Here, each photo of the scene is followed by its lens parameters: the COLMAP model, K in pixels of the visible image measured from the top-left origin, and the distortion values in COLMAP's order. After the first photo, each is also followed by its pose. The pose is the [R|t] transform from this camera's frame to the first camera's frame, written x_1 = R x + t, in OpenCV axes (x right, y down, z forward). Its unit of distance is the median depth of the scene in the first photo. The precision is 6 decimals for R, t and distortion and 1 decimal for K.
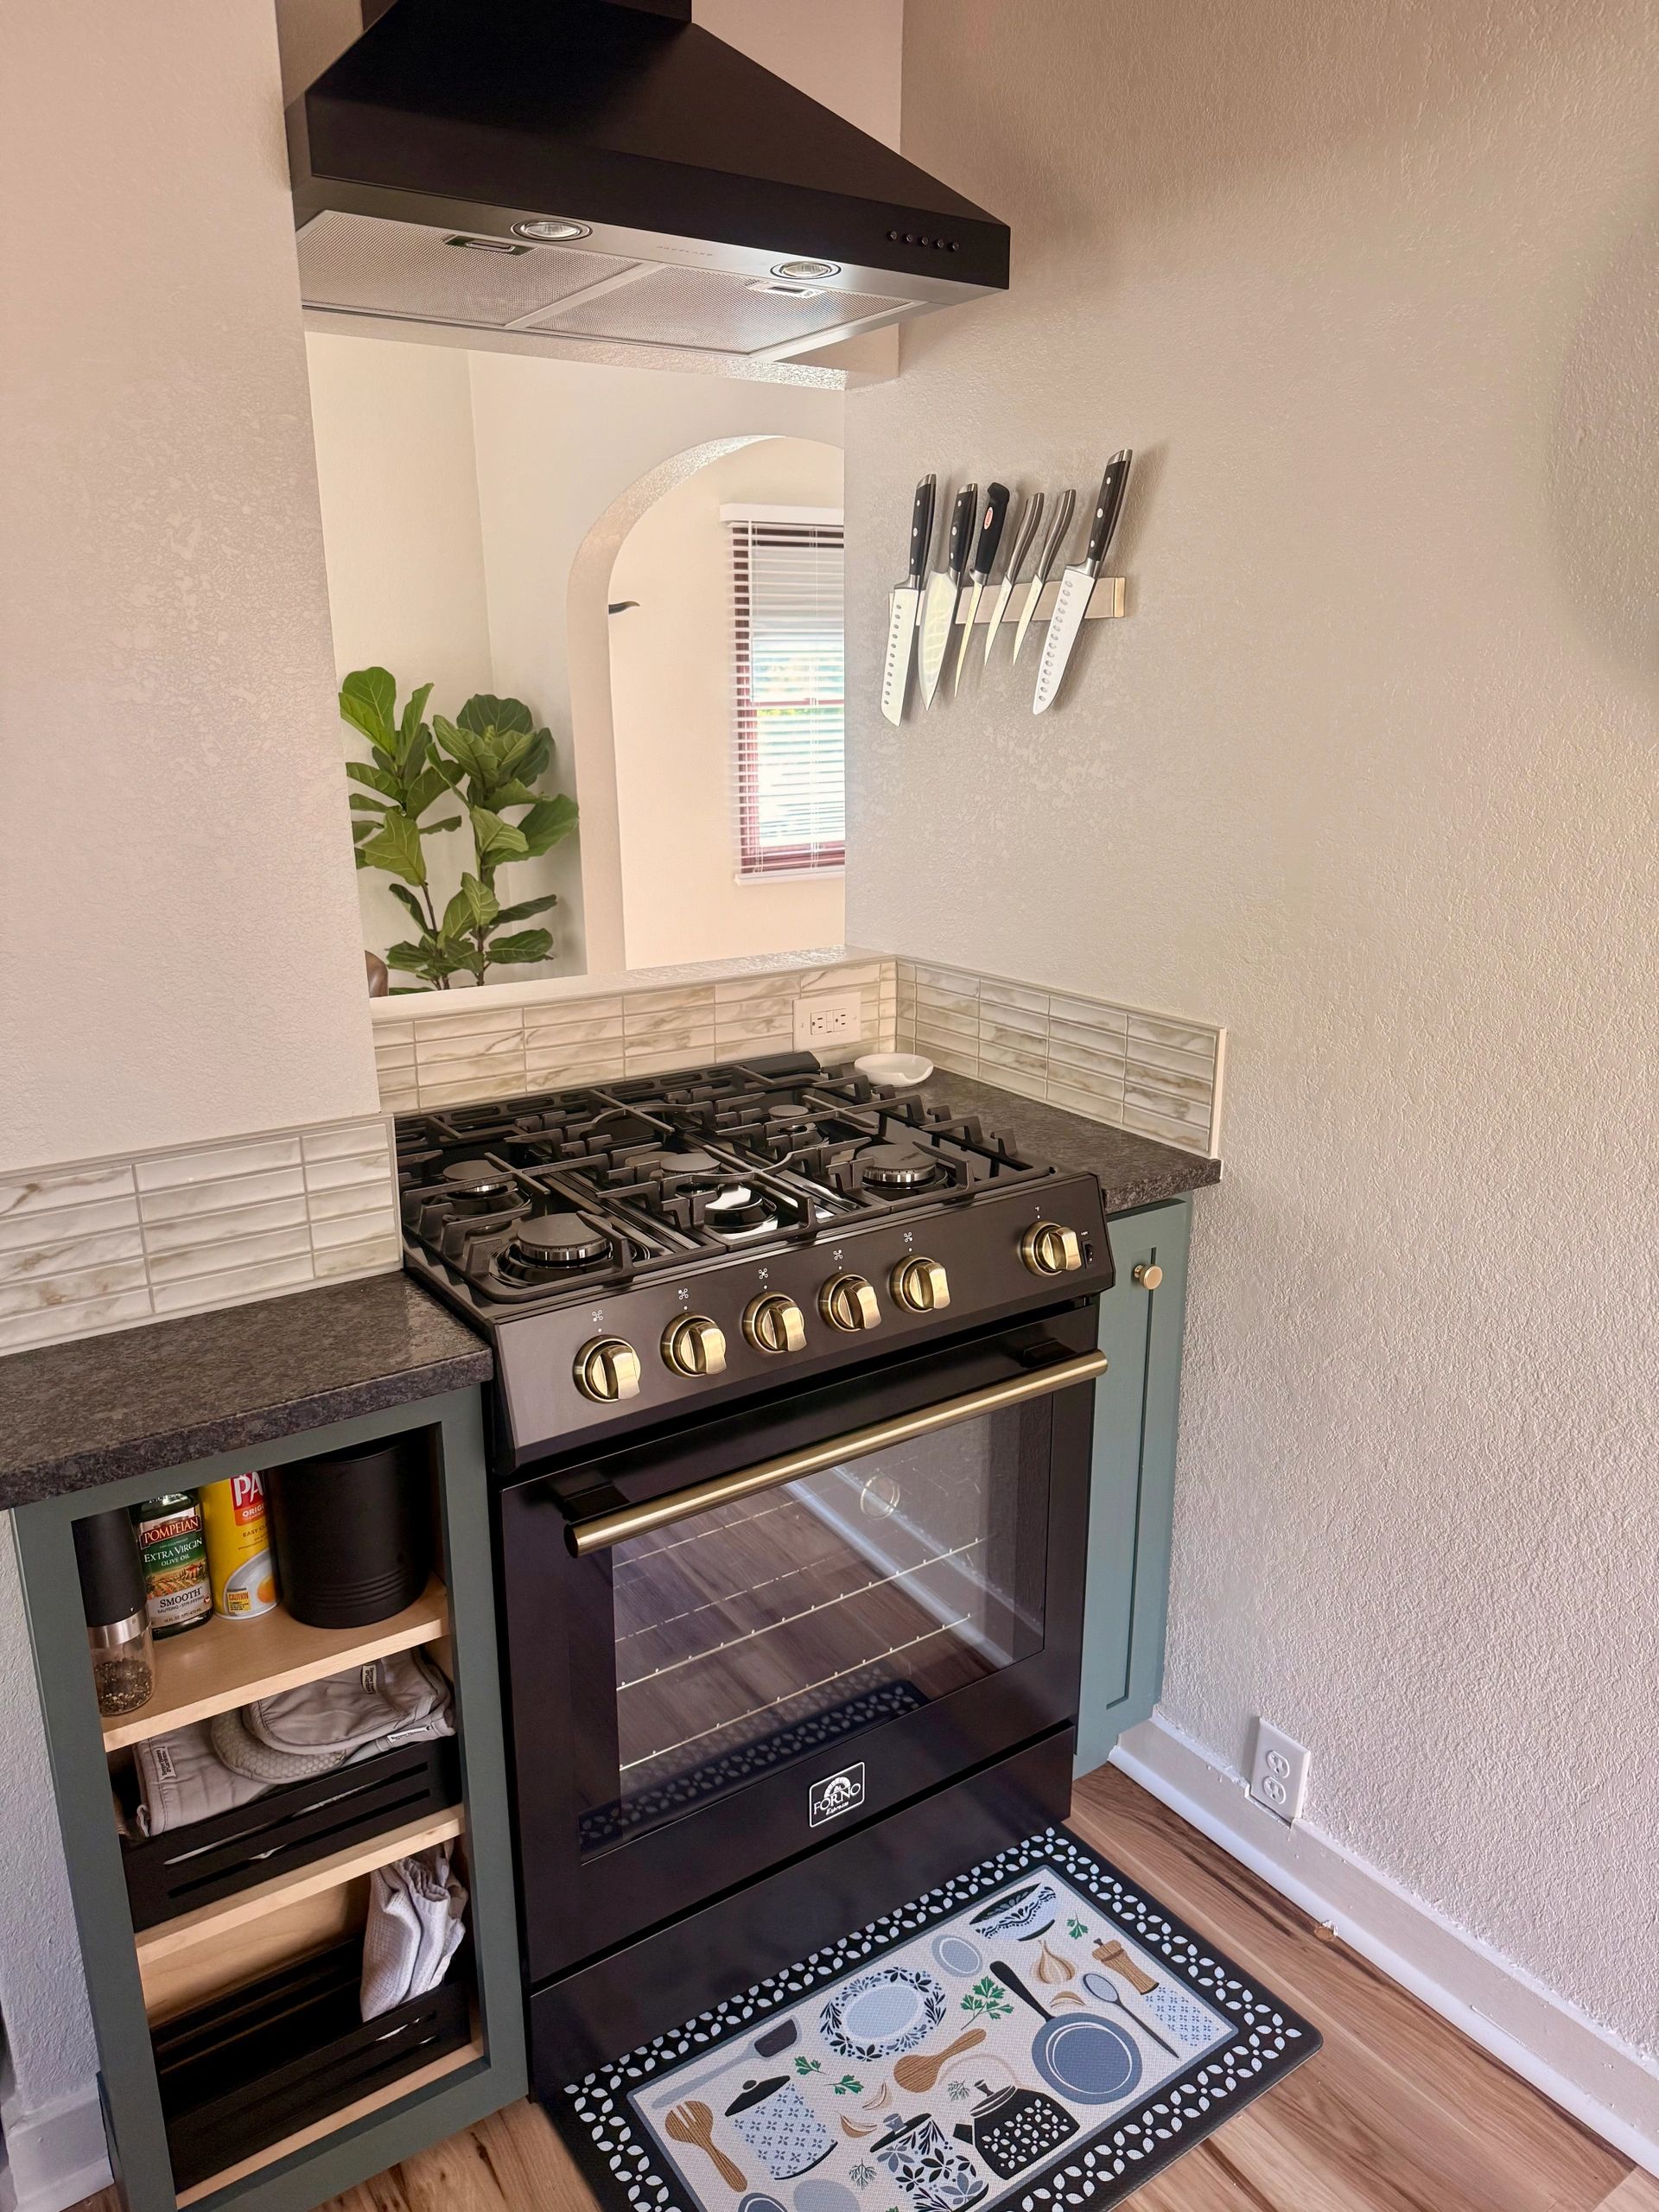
lens RADIAL K [[1572.9, 0, 833.1], [0, 1572.9, 1114.7], [0, 0, 1]] dist [-0.002742, 0.000054]
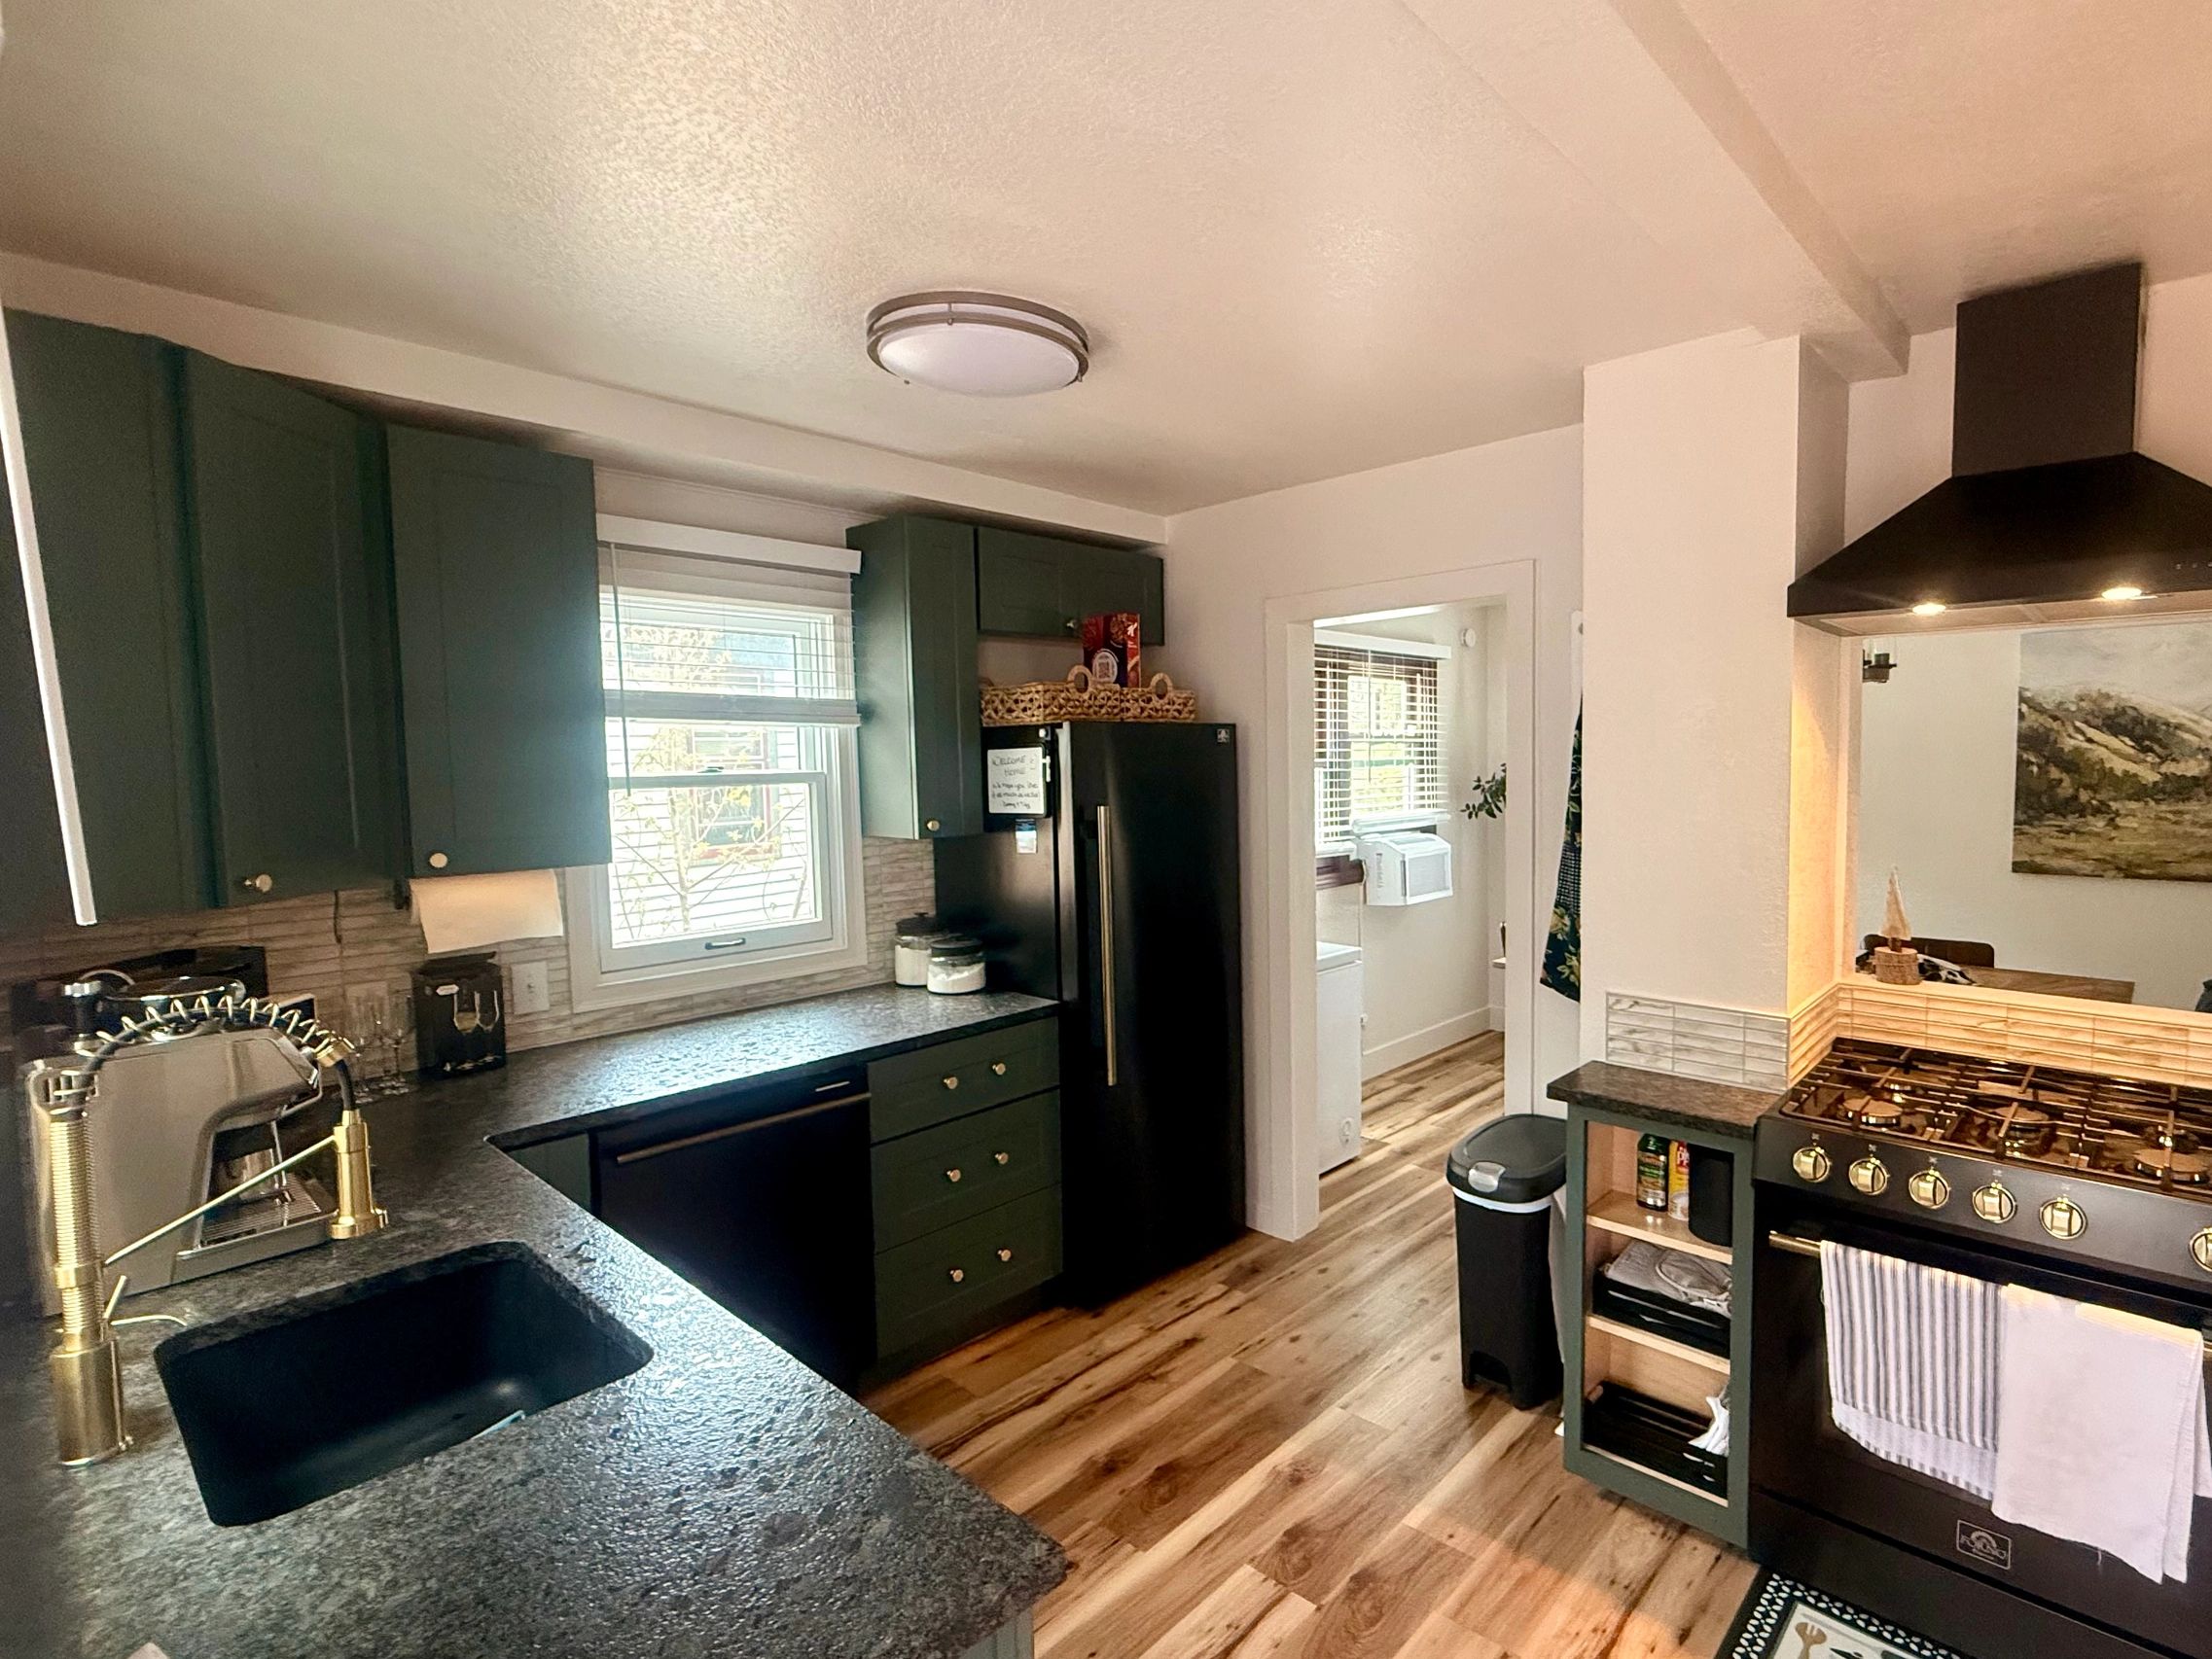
lens RADIAL K [[1068.8, 0, 1115.1], [0, 1068.8, 816.2], [0, 0, 1]] dist [0.000226, 0.000023]
pose [[0.160075, 0.057123, -0.985451, 0.976890], [-0.253337, 0.967263, 0.014917, -0.053889], [0.954042, 0.247263, 0.169306, -0.161178]]
